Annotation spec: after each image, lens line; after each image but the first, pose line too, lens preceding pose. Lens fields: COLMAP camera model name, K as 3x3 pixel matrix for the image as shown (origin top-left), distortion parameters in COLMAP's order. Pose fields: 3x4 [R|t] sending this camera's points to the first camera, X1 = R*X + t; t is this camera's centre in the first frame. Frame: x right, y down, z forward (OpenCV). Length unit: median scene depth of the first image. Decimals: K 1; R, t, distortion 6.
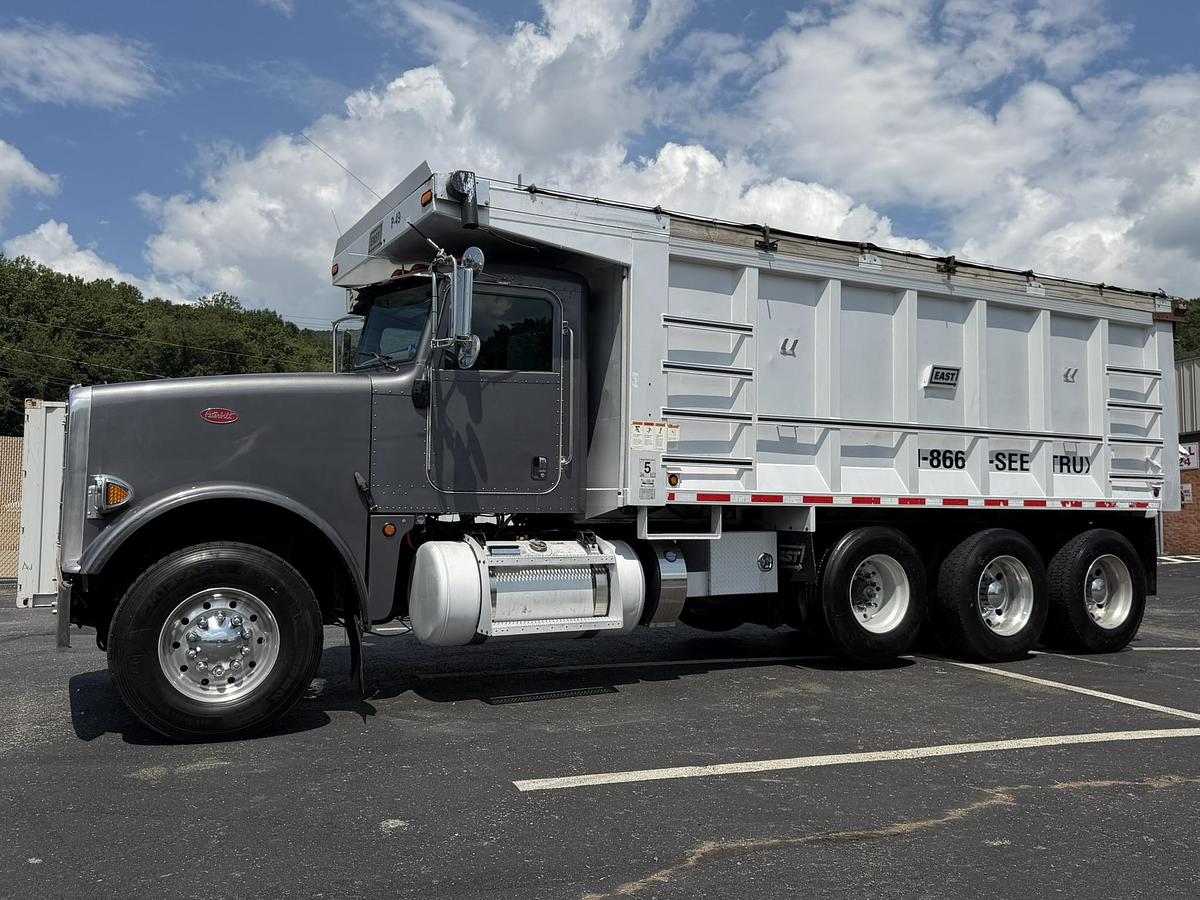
lens RADIAL K [[1004.4, 0, 594.0], [0, 1004.4, 450.1], [0, 0, 1]] dist [0.130046, -0.208753]
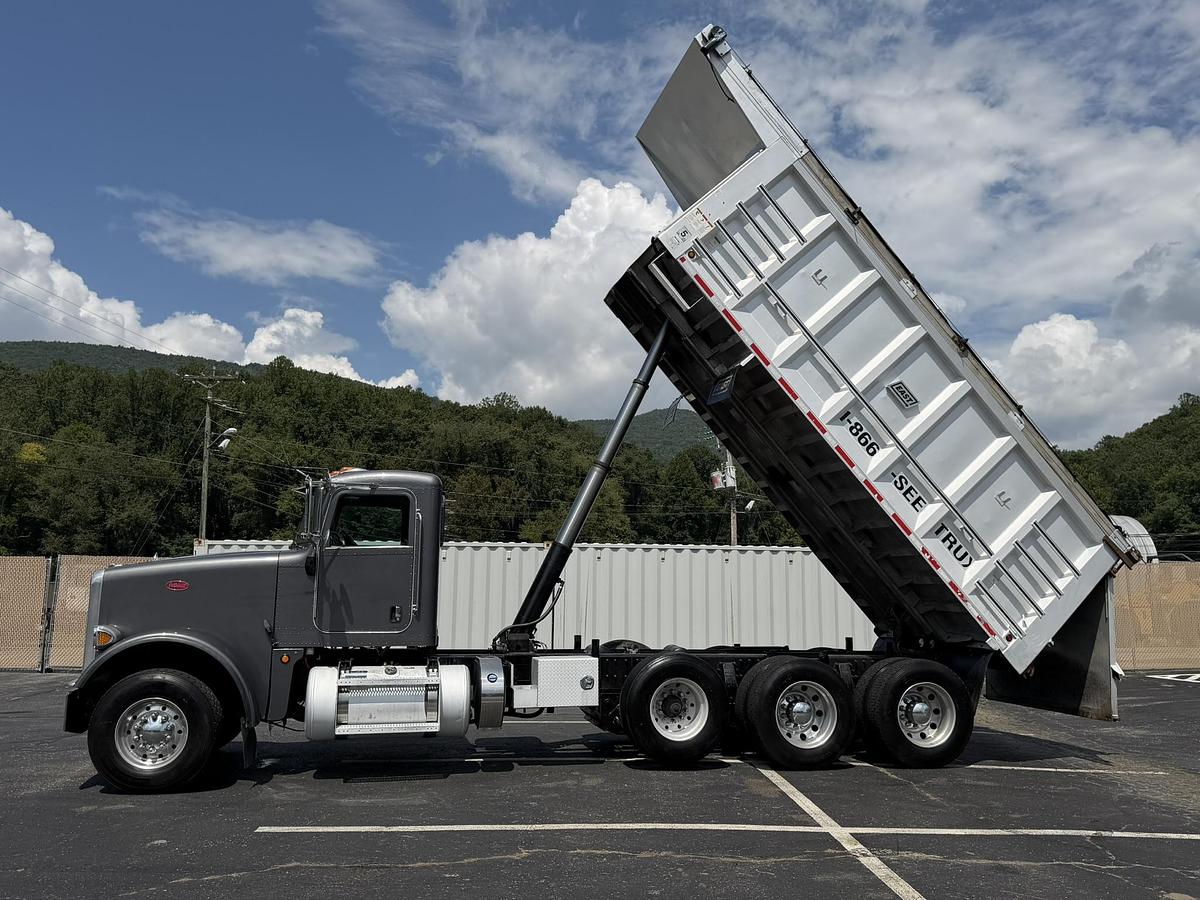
lens RADIAL K [[1019.2, 0, 590.3], [0, 1019.2, 443.1], [0, 0, 1]] dist [0.146461, -0.264358]
pose [[0.961527, -0.035613, -0.272392, 0.546020], [0.011749, 0.995985, -0.088744, -0.081205], [0.274459, 0.082129, 0.958085, -0.307061]]
